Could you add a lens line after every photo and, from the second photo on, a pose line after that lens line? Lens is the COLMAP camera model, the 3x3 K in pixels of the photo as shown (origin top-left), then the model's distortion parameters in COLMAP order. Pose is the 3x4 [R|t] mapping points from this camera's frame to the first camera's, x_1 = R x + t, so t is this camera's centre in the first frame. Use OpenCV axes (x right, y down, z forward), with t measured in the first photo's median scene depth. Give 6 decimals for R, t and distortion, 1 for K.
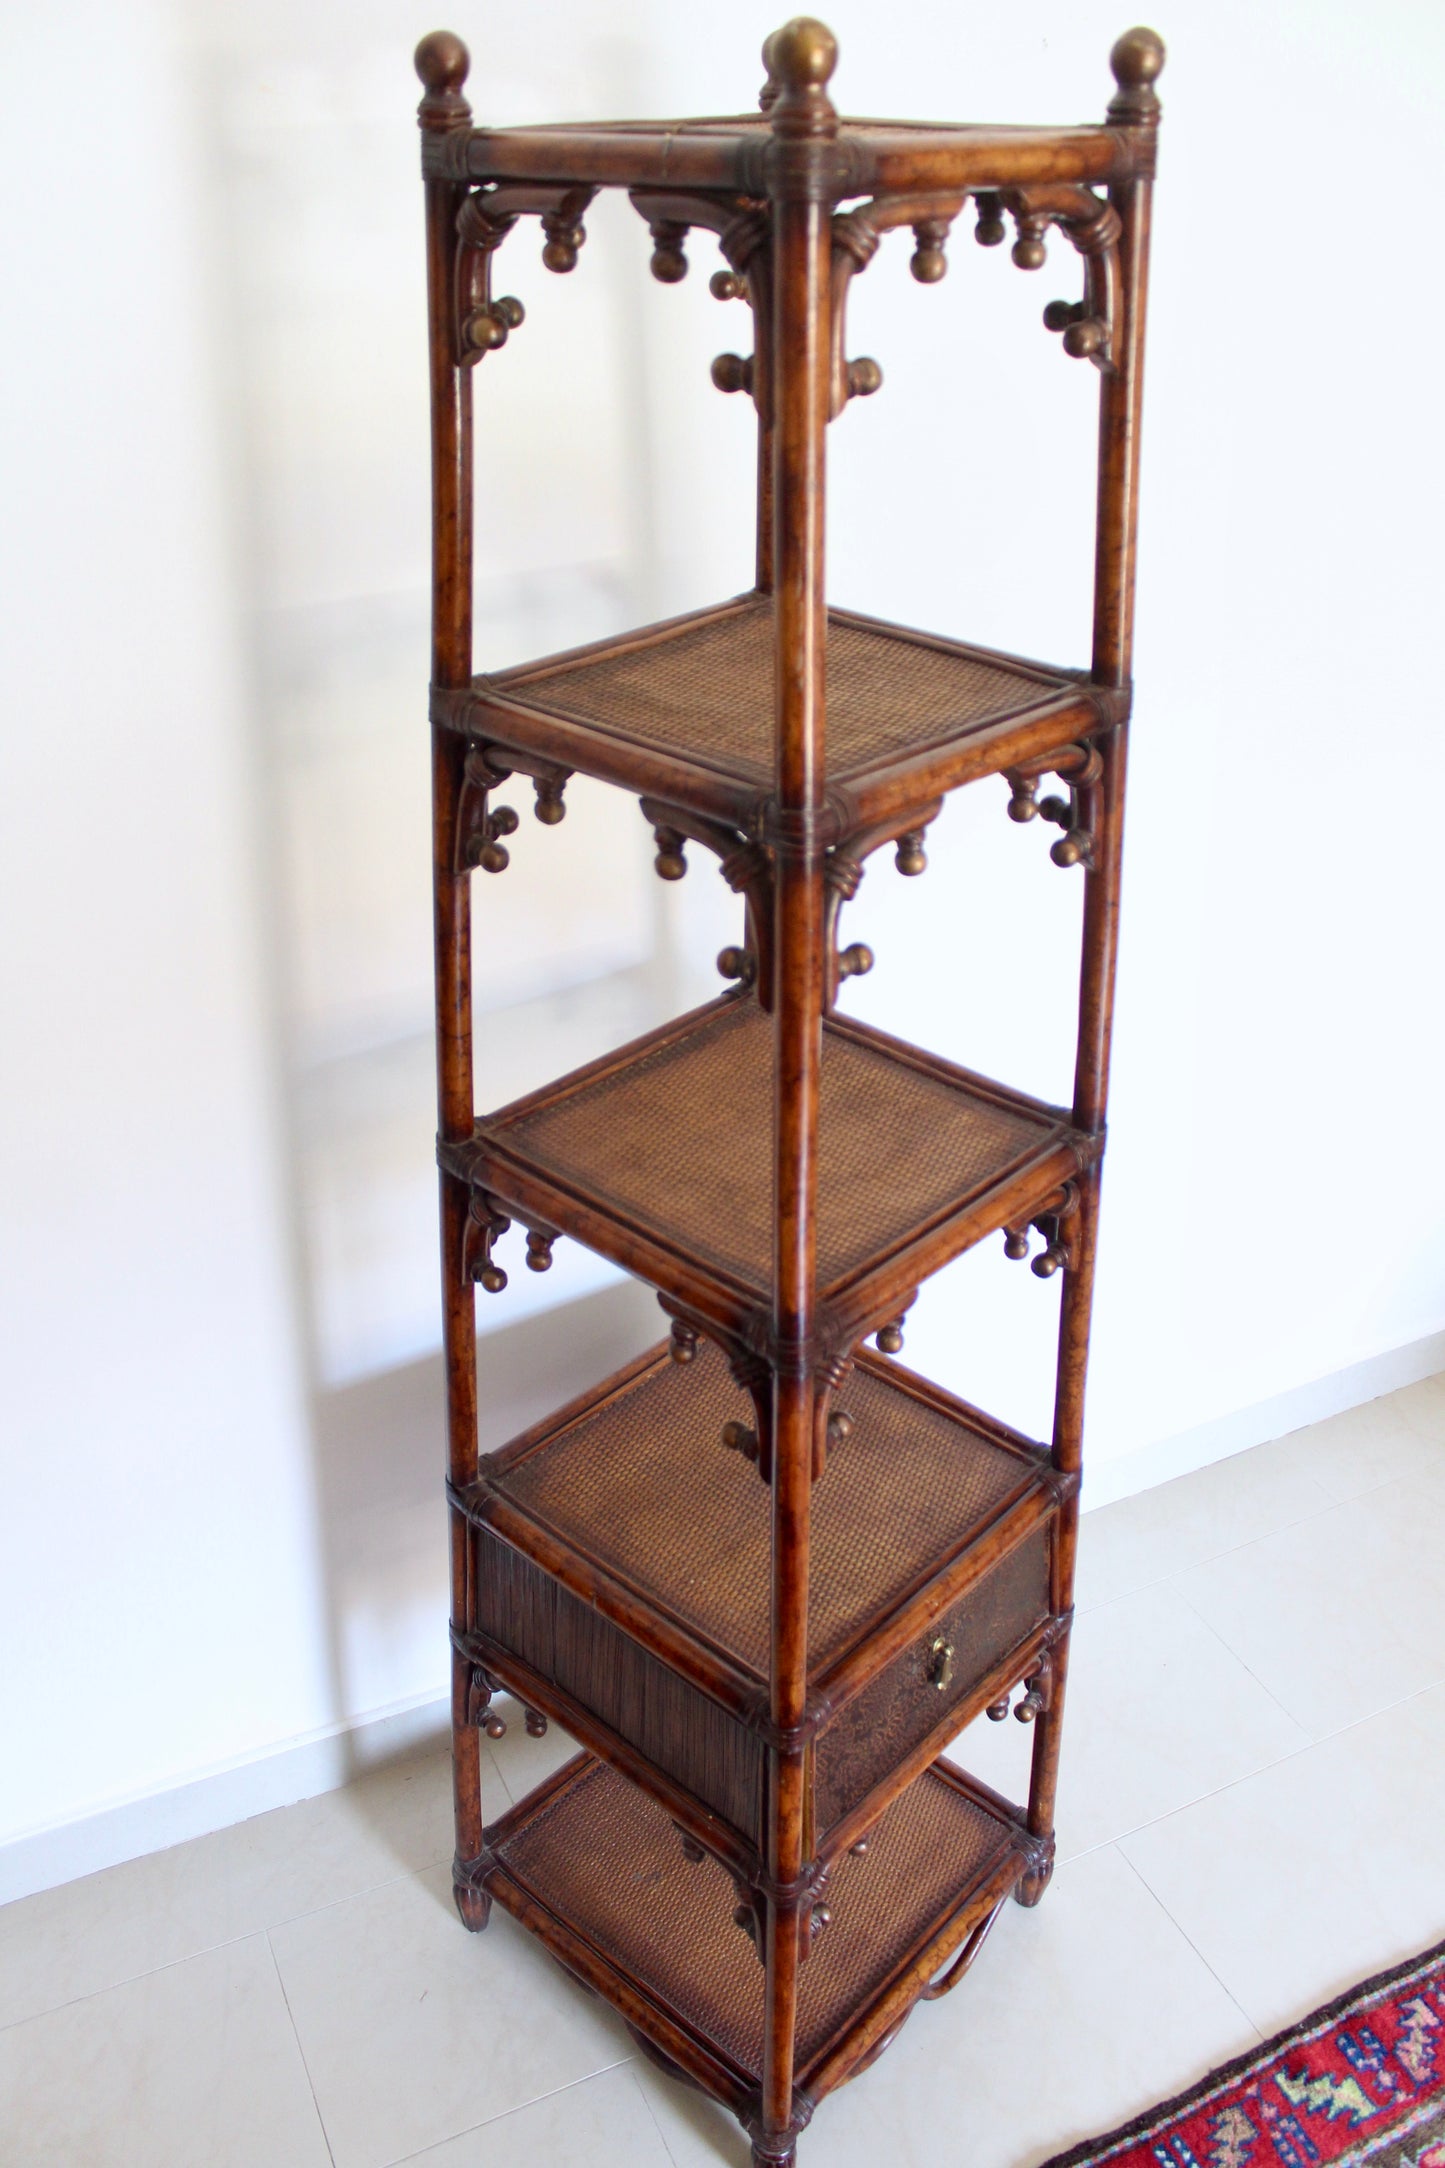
lens RADIAL K [[1778.5, 0, 722.6], [0, 1778.5, 1076.7], [0, 0, 1]] dist [-0.163469, 0.135468]
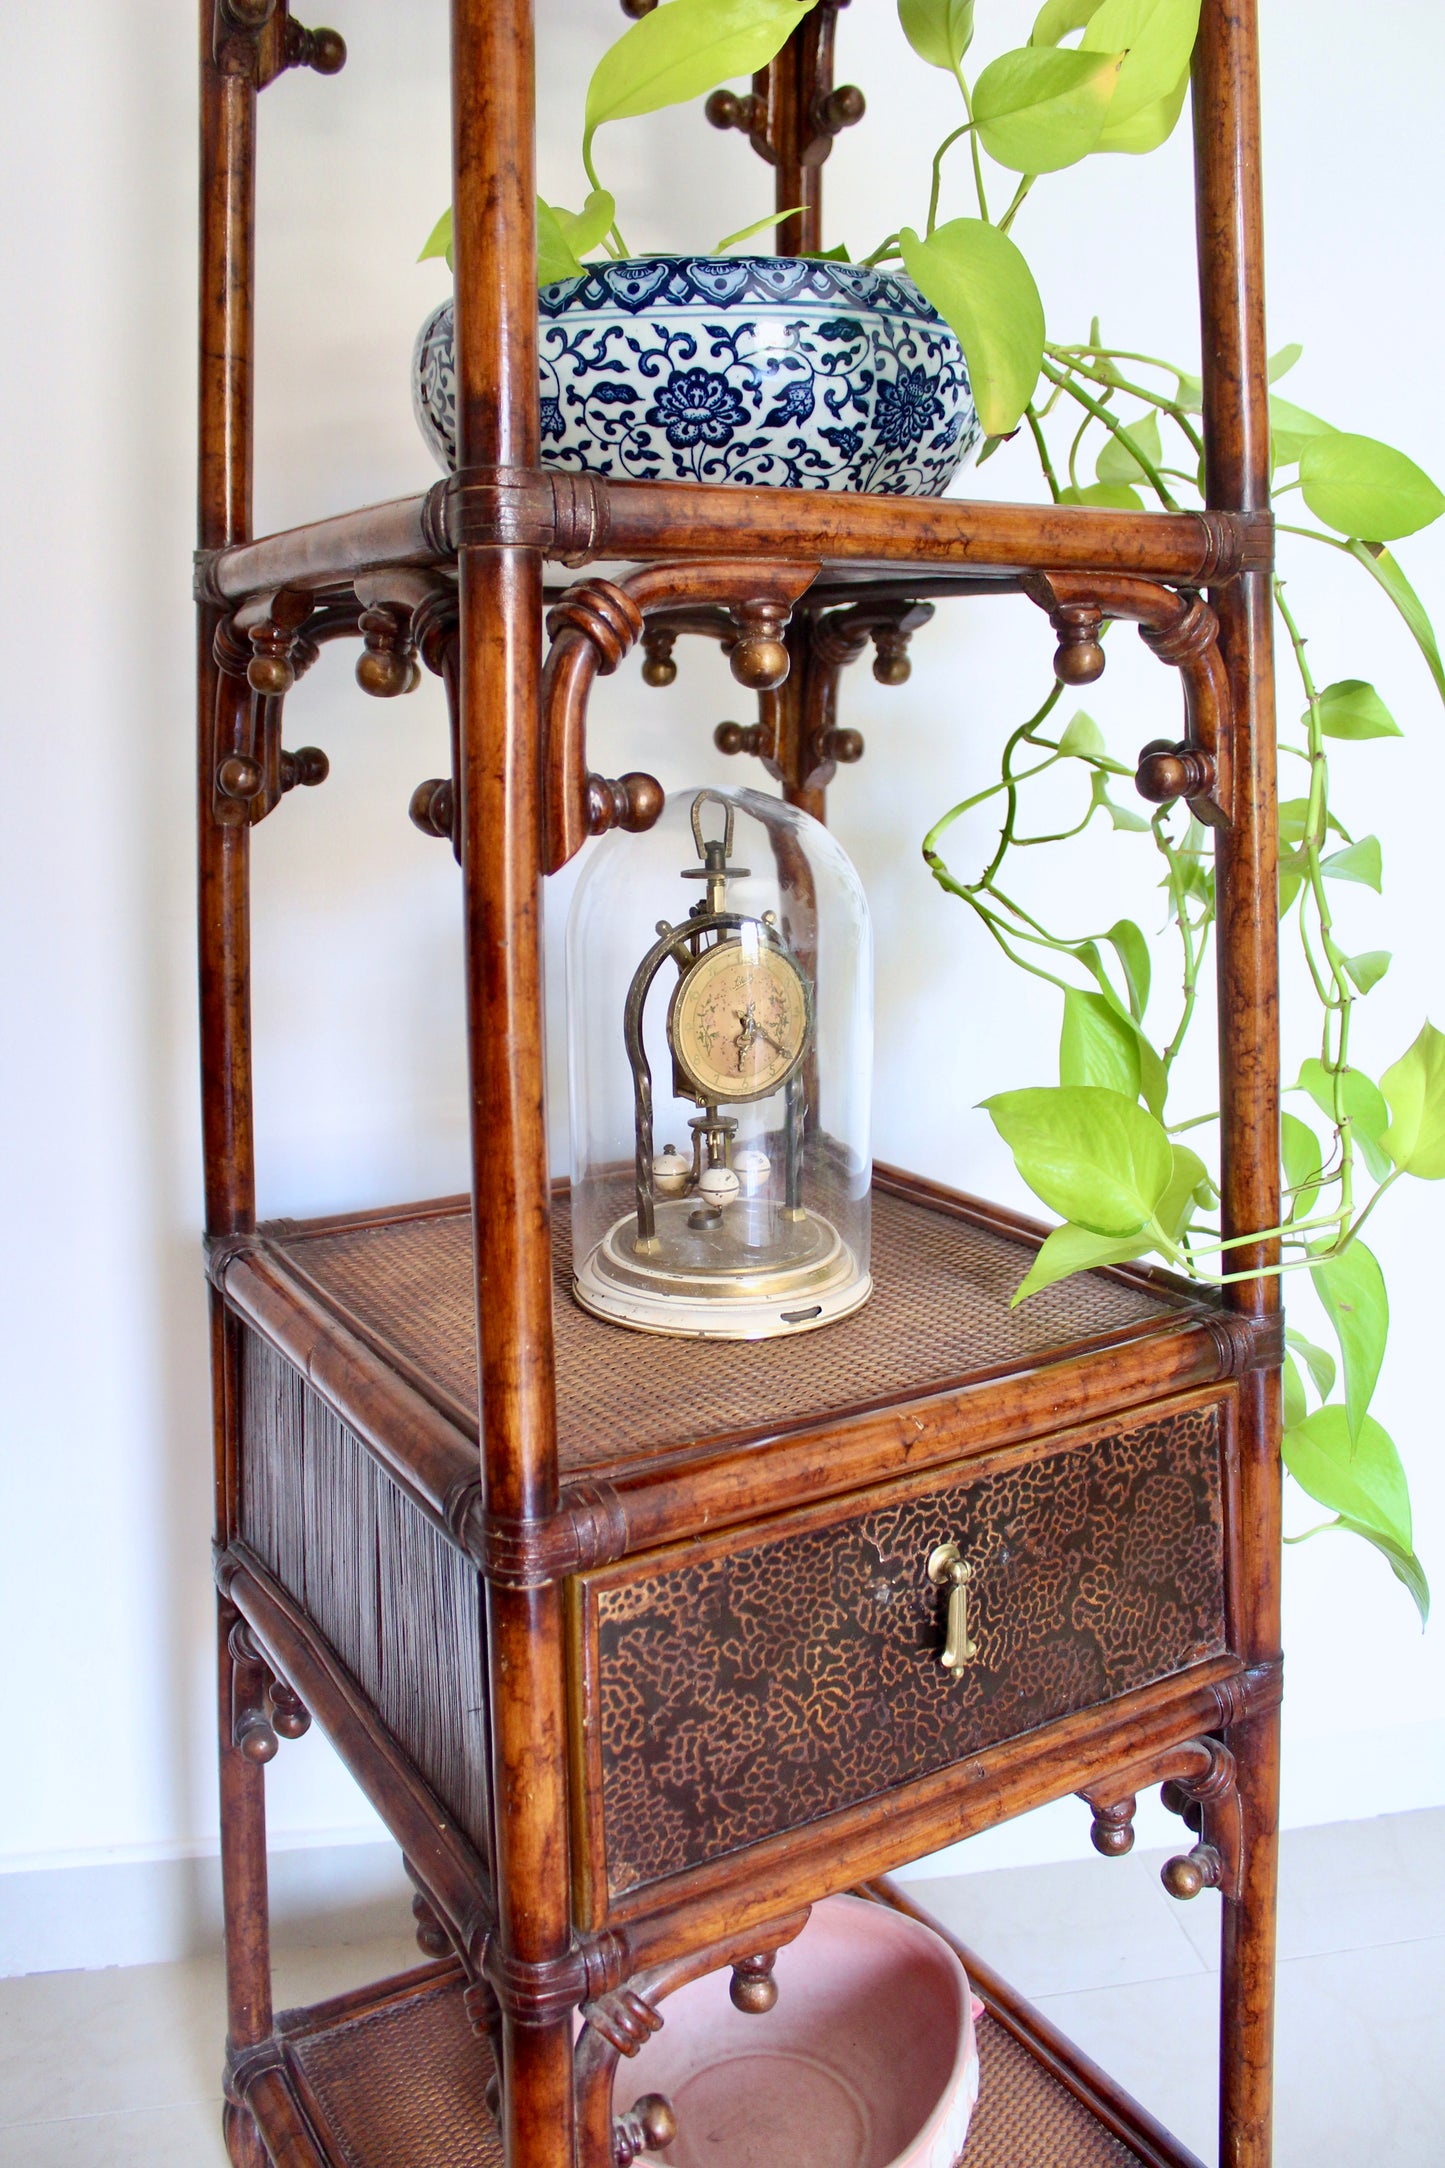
lens RADIAL K [[1778.5, 0, 722.6], [0, 1778.5, 1076.7], [0, 0, 1]] dist [-0.163469, 0.135468]
pose [[0.961368, 0.047958, -0.271056, 0.179817], [-0.129711, 0.947452, -0.292421, 0.326483], [0.242788, 0.316283, 0.917071, 0.447702]]
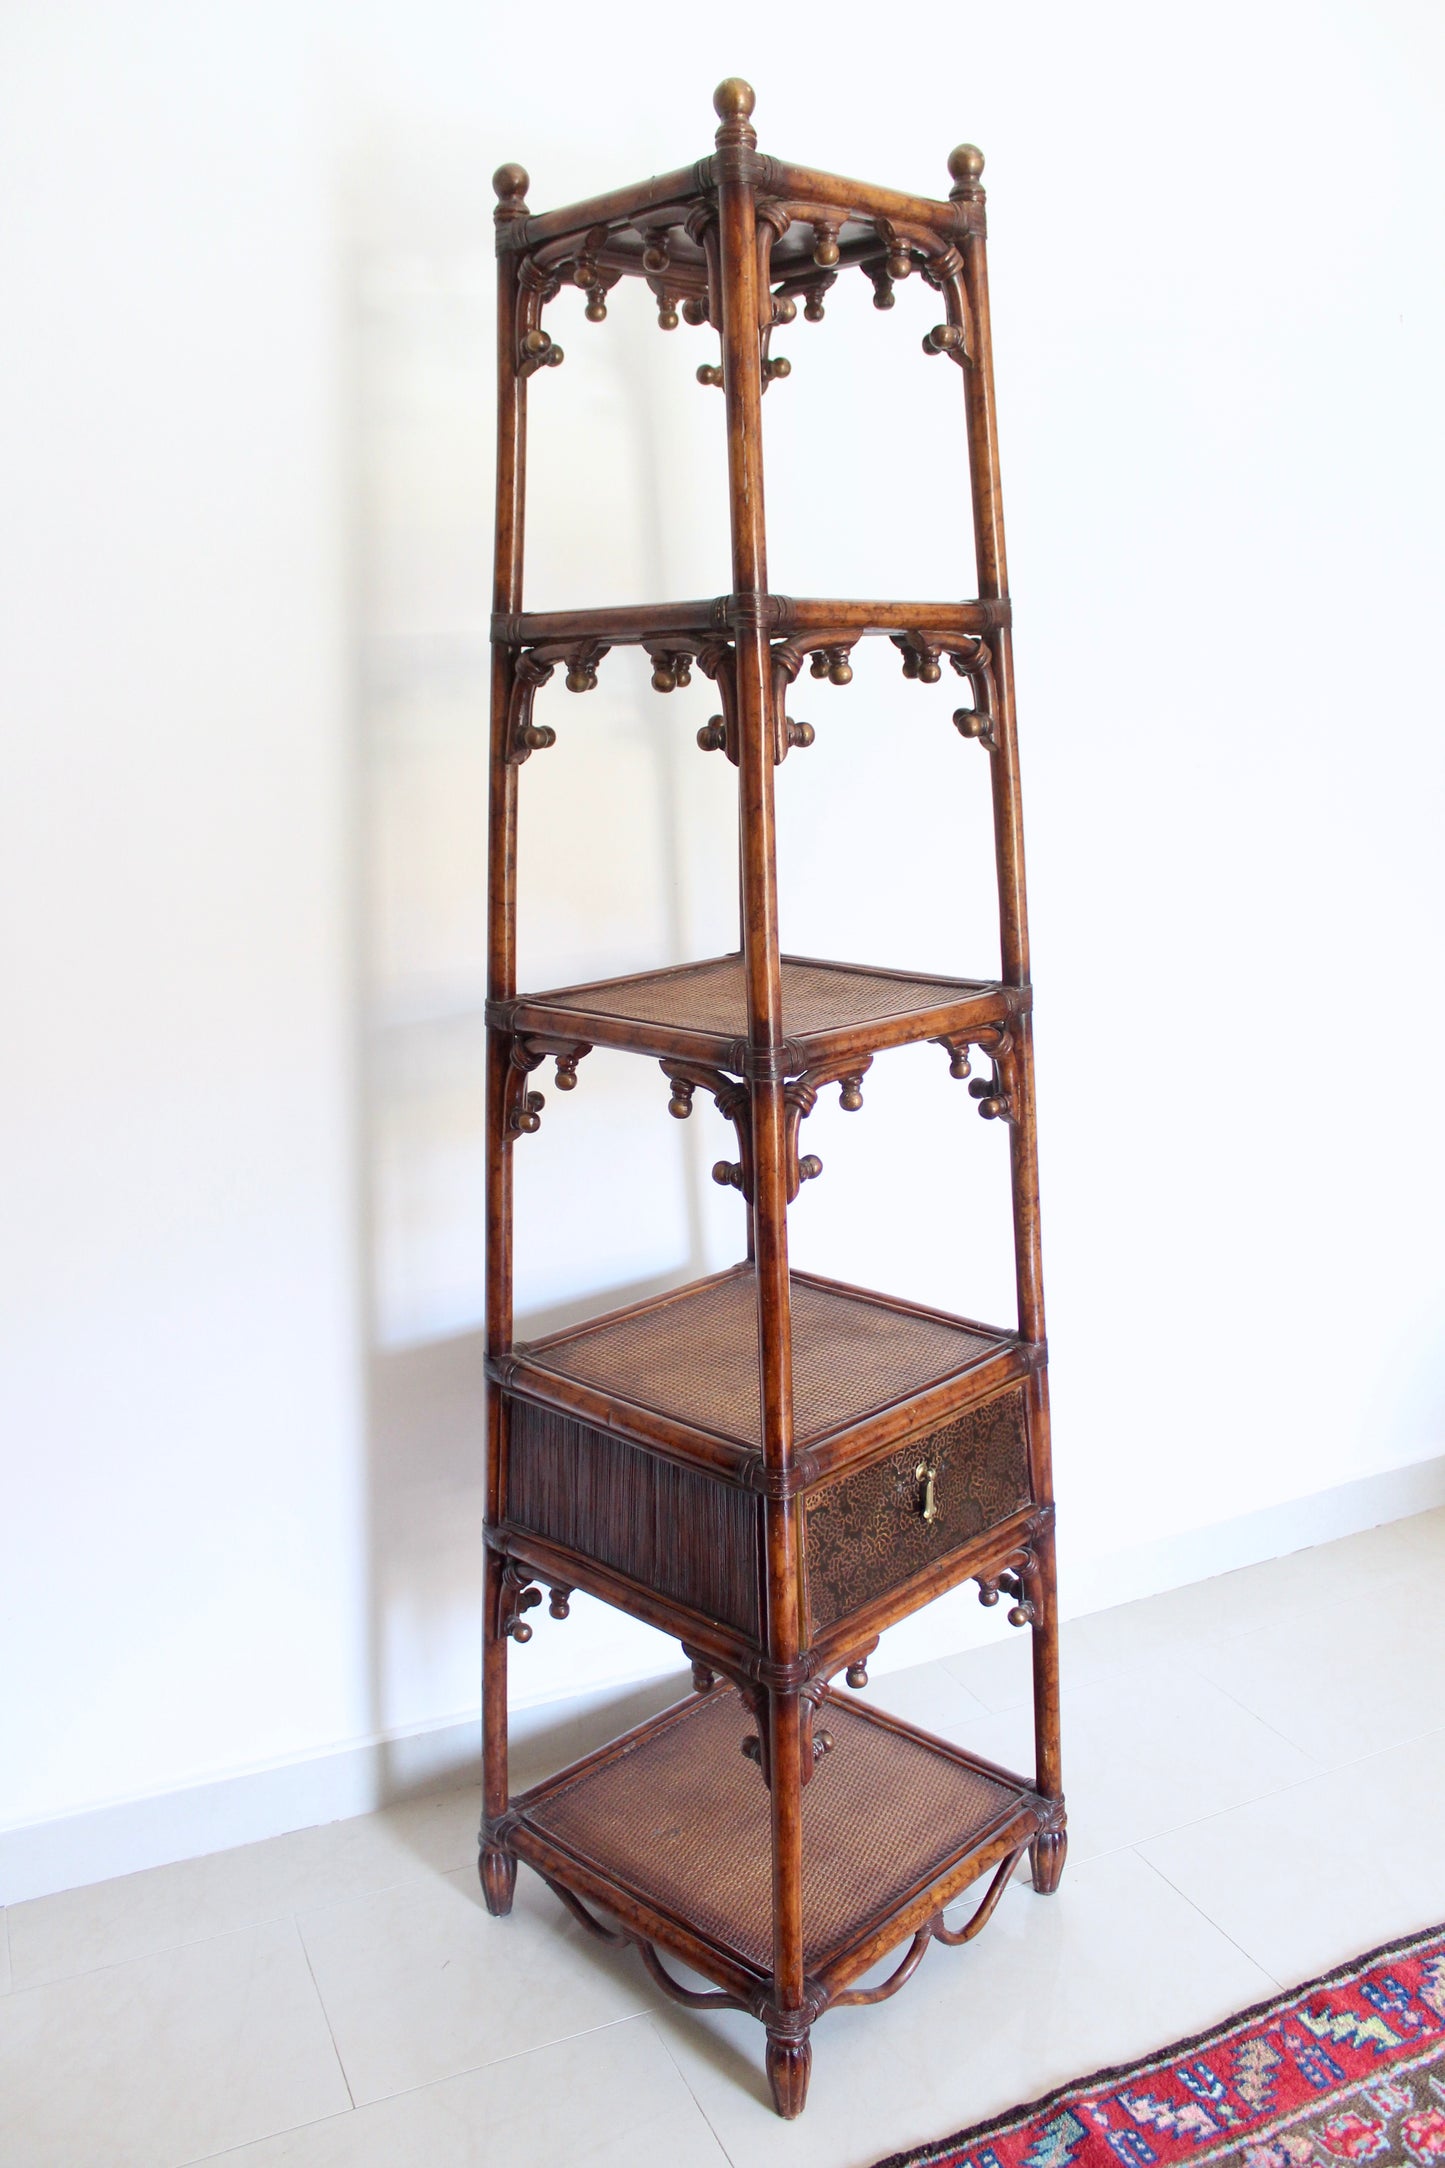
lens RADIAL K [[1778.5, 0, 722.6], [0, 1778.5, 1076.7], [0, 0, 1]] dist [-0.163469, 0.135468]
pose [[0.999377, -0.021439, -0.028033, 0.031903], [0.011879, 0.952338, -0.304813, 0.398463], [0.033232, 0.304290, 0.952000, -0.134076]]
